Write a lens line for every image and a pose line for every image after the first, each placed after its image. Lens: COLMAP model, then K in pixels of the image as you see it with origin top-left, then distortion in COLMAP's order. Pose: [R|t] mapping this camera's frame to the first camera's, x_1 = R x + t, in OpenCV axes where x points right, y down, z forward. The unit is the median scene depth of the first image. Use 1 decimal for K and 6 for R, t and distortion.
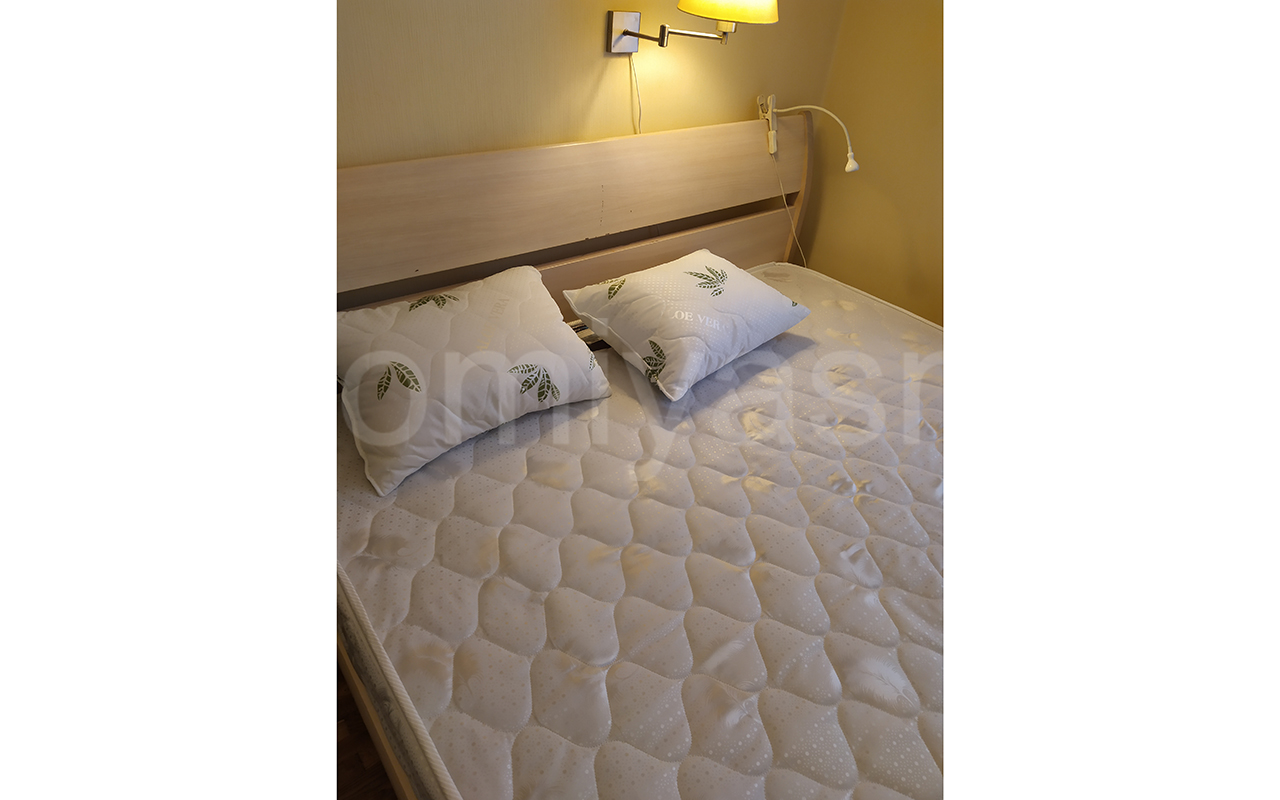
lens RADIAL K [[621.5, 0, 638.4], [0, 621.5, 388.4], [0, 0, 1]] dist [-0.000547, -0.000120]
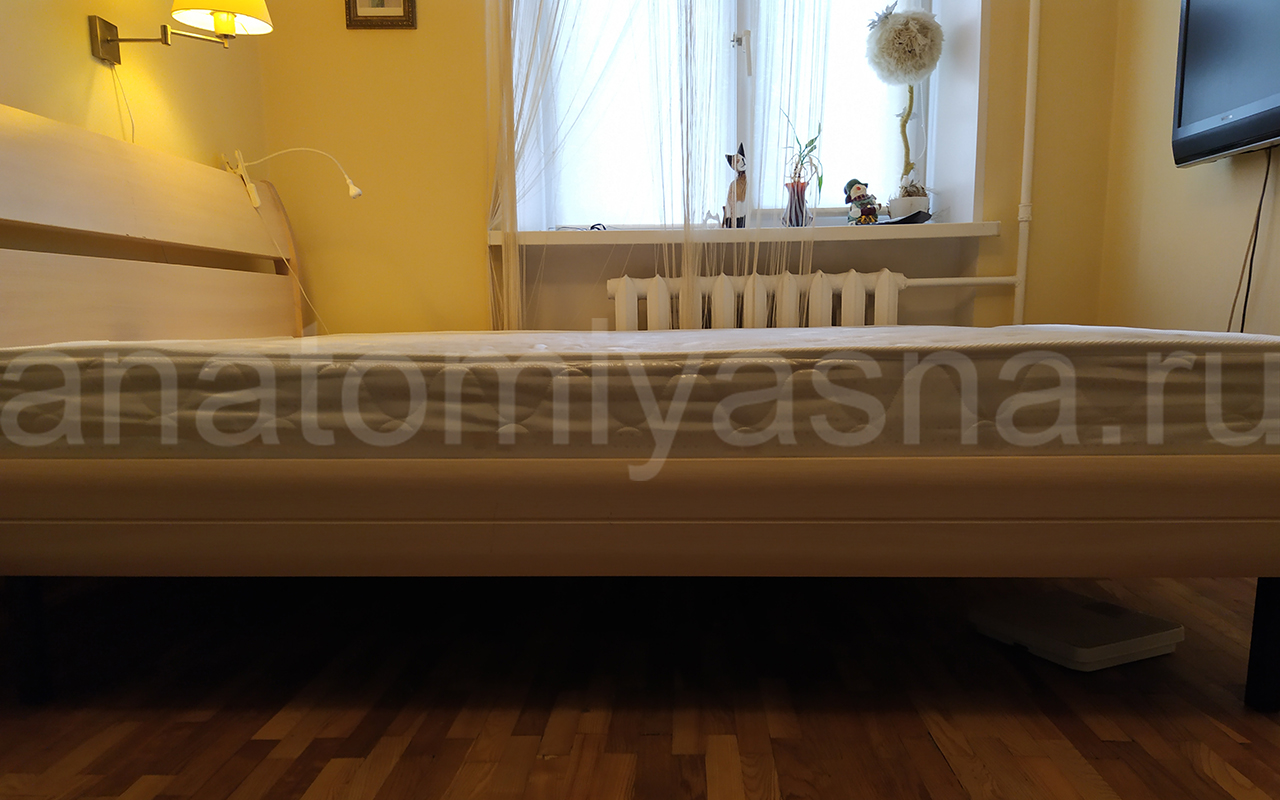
lens RADIAL K [[860.0, 0, 640.0], [0, 860.0, 400.0], [0, 0, 1]] dist [0.097685, -0.121101]
pose [[0.656503, -0.215270, 0.722954, -0.552357], [0.483284, 0.855909, -0.184003, 0.515748], [-0.579172, 0.470191, 0.665943, -0.109761]]
